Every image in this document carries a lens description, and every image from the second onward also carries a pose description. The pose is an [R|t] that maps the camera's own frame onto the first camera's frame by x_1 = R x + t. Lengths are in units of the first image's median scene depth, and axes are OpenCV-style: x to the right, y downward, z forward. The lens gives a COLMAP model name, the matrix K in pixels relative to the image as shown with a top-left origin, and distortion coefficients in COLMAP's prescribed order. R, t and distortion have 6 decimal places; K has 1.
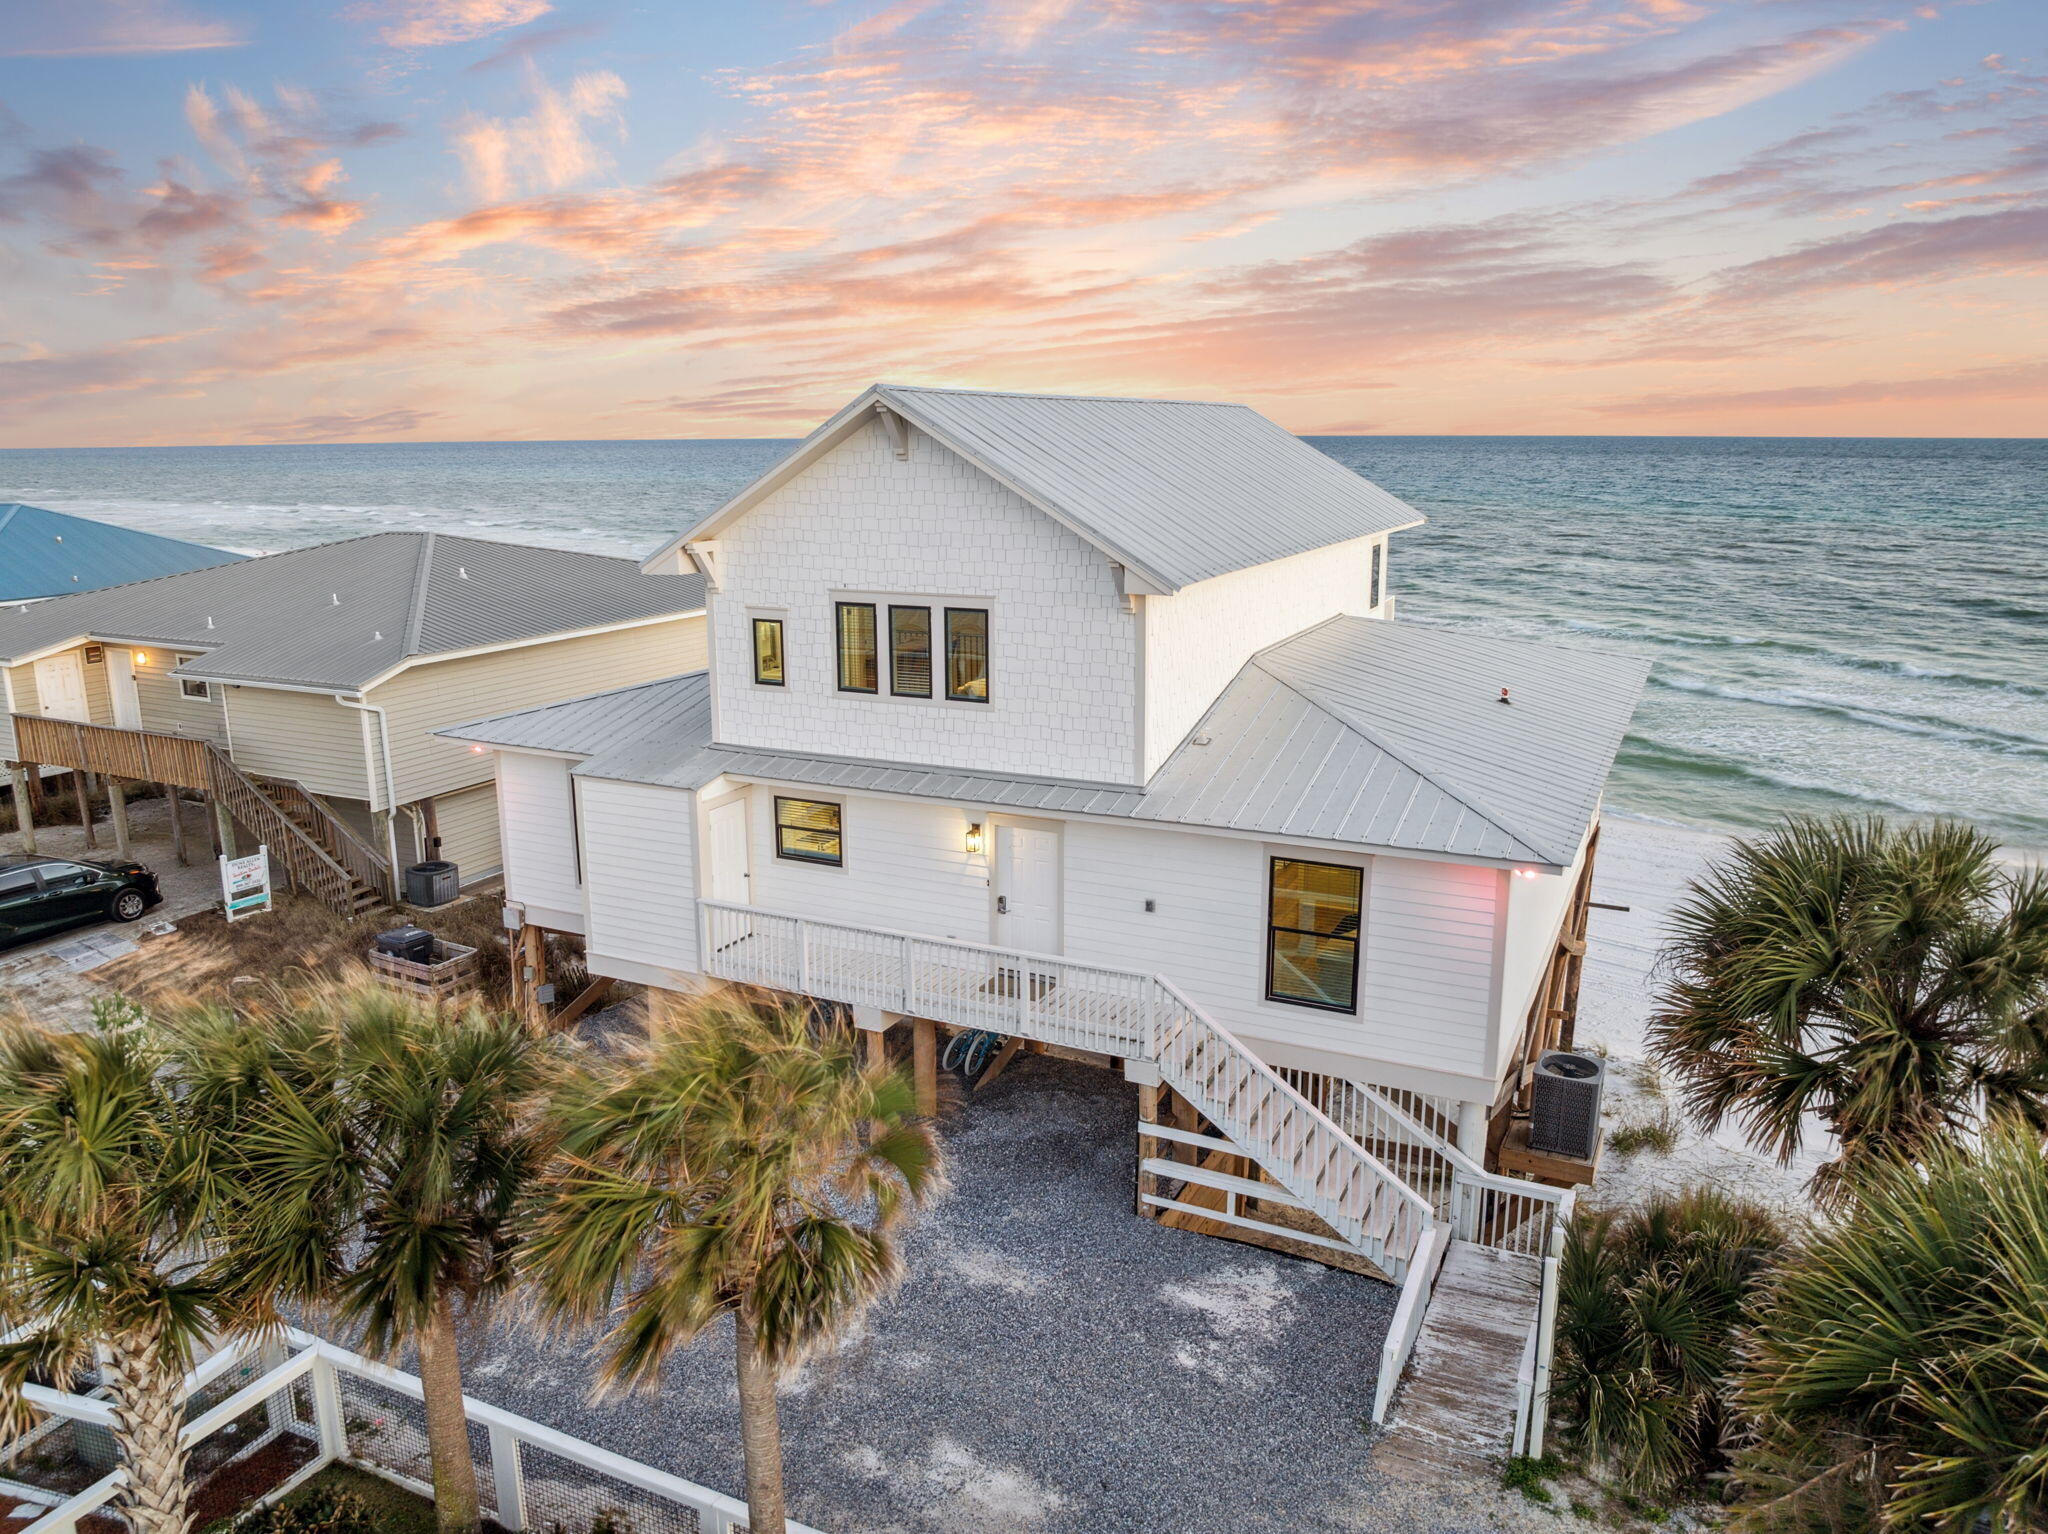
lens RADIAL K [[1449.8, 0, 1019.7], [0, 1449.8, 769.8], [0, 0, 1]] dist [-0.000401, 0.001592]
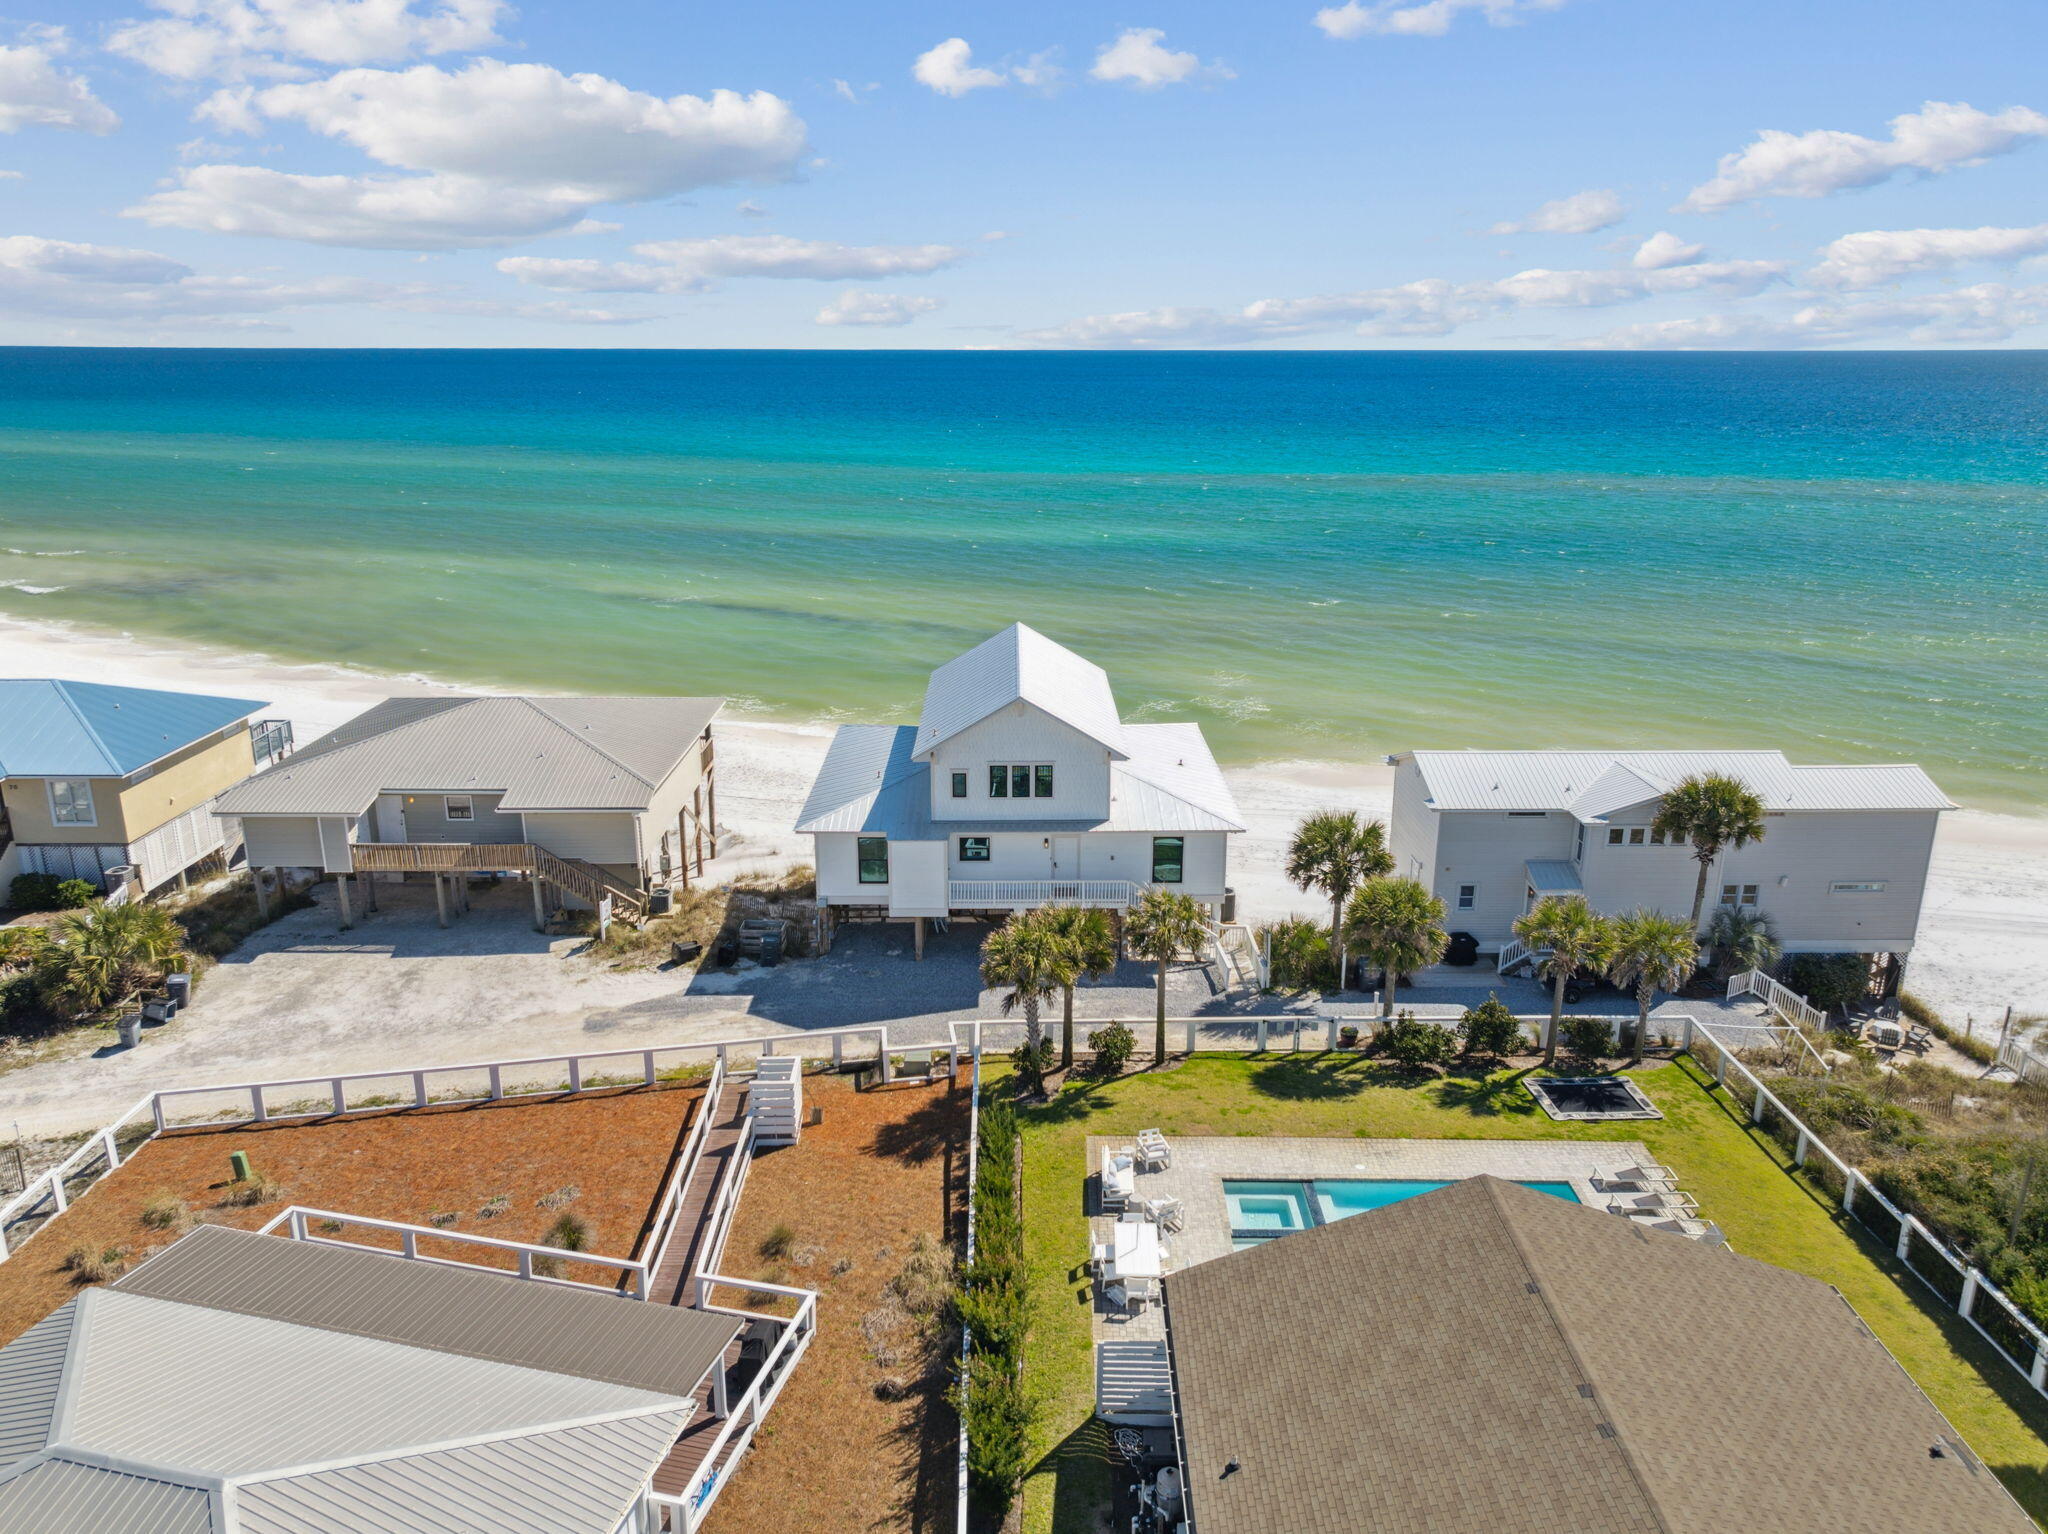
lens RADIAL K [[1449.8, 0, 1019.7], [0, 1449.8, 769.8], [0, 0, 1]] dist [-0.000401, 0.001592]
pose [[0.893167, -0.119847, 0.433461, -1.309760], [0.093202, 0.992240, 0.082294, -0.338657], [-0.439960, -0.033103, 0.897407, -1.531942]]
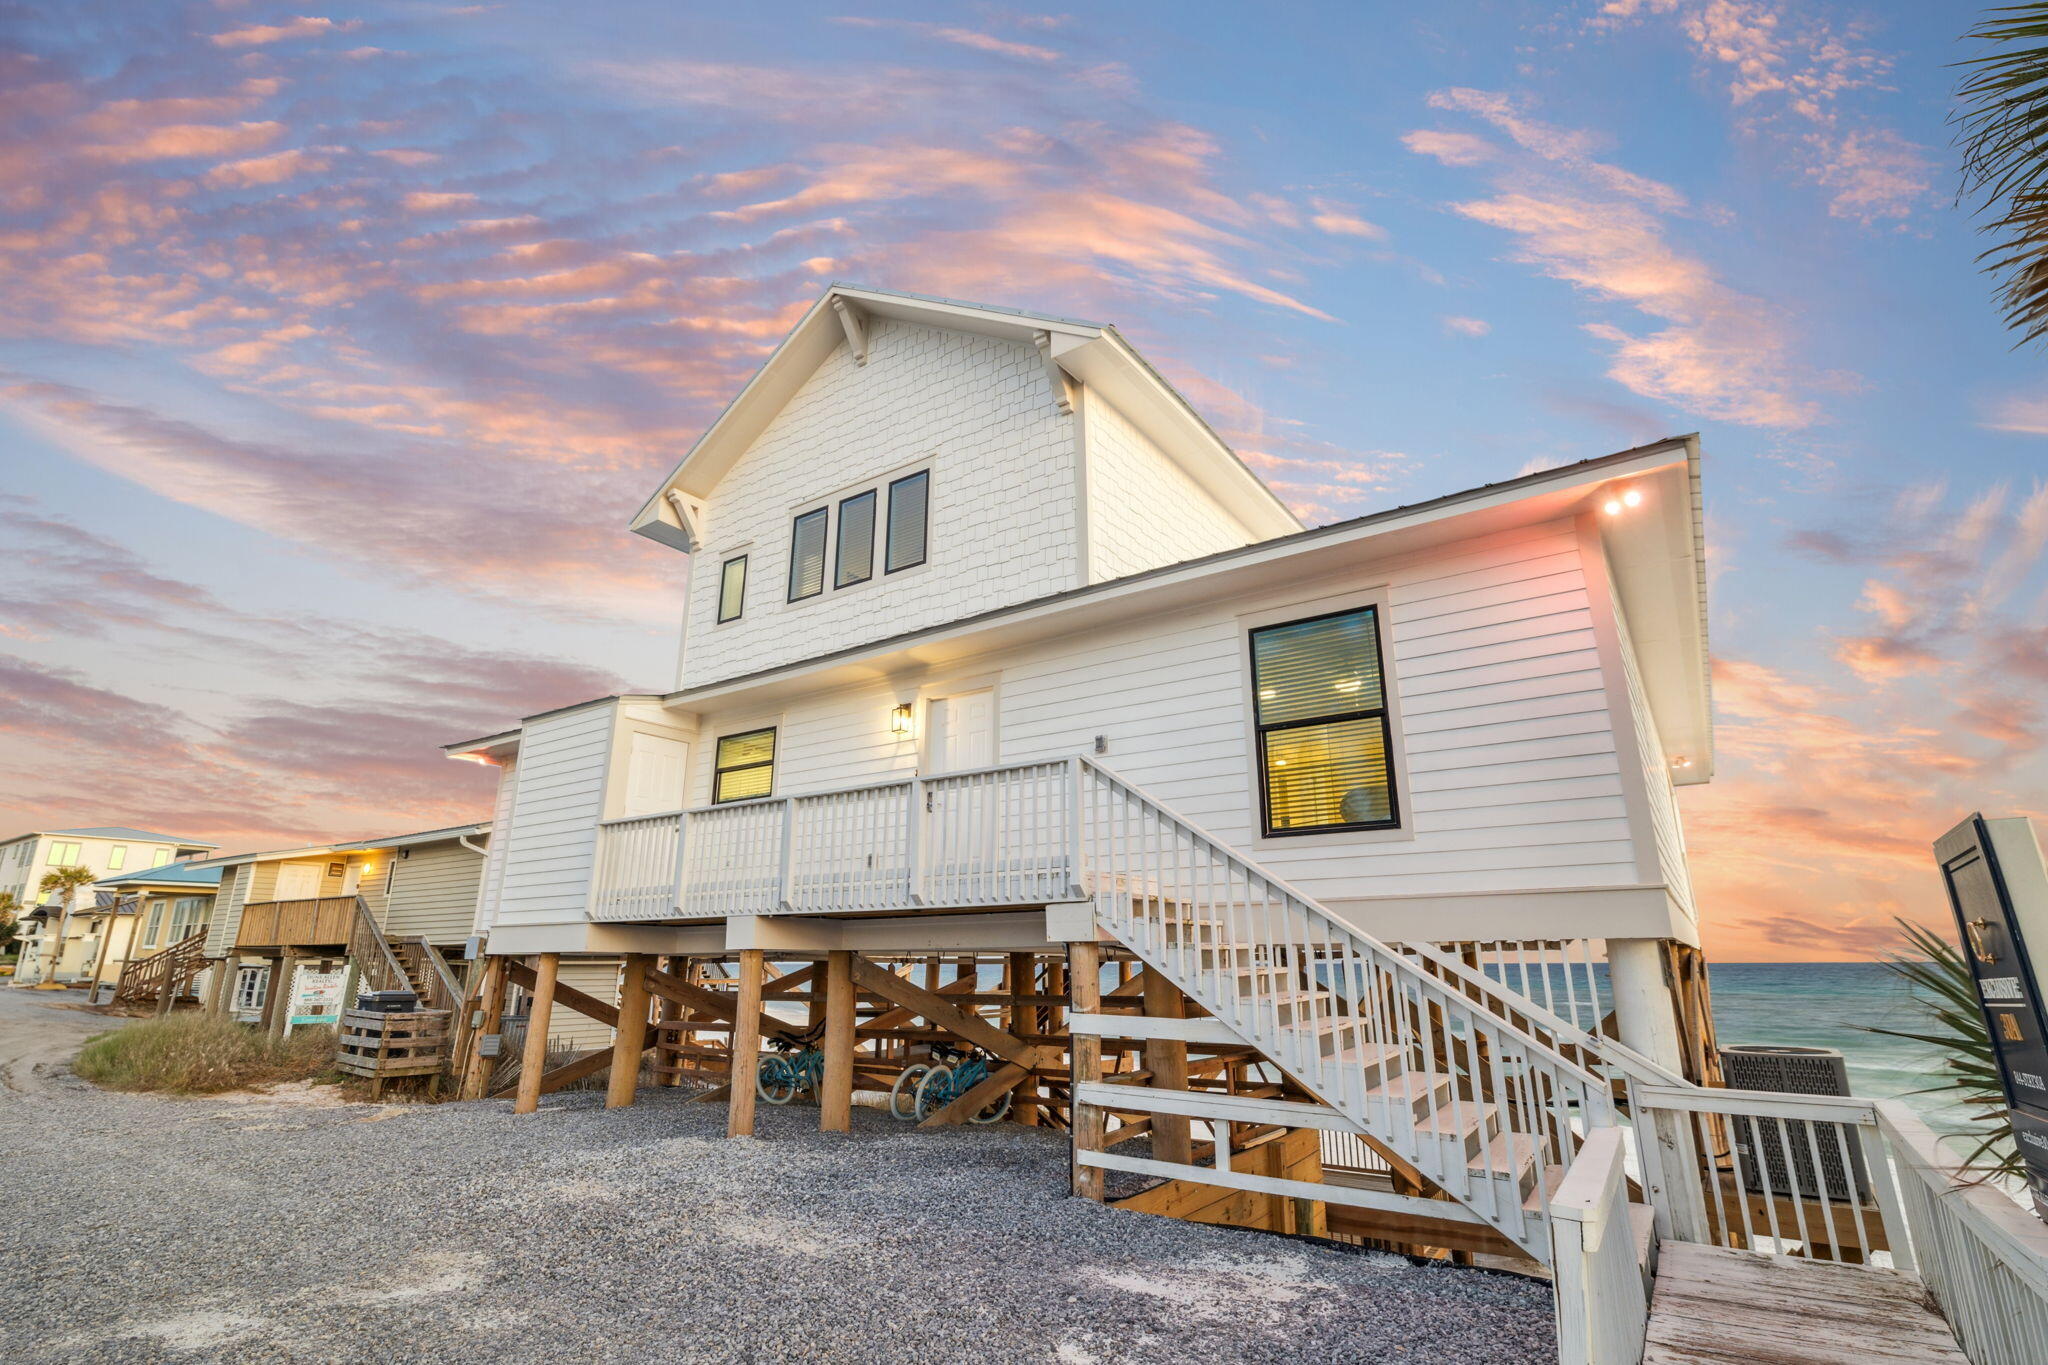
lens RADIAL K [[980.0, 0, 1023.4], [0, 980.0, 662.3], [0, 0, 1]] dist [0.000138, 0.000033]
pose [[0.989641, -0.035648, -0.139065, 0.119305], [-0.037841, 0.869648, -0.492219, 0.301100], [0.138484, 0.492383, 0.859291, 0.523204]]
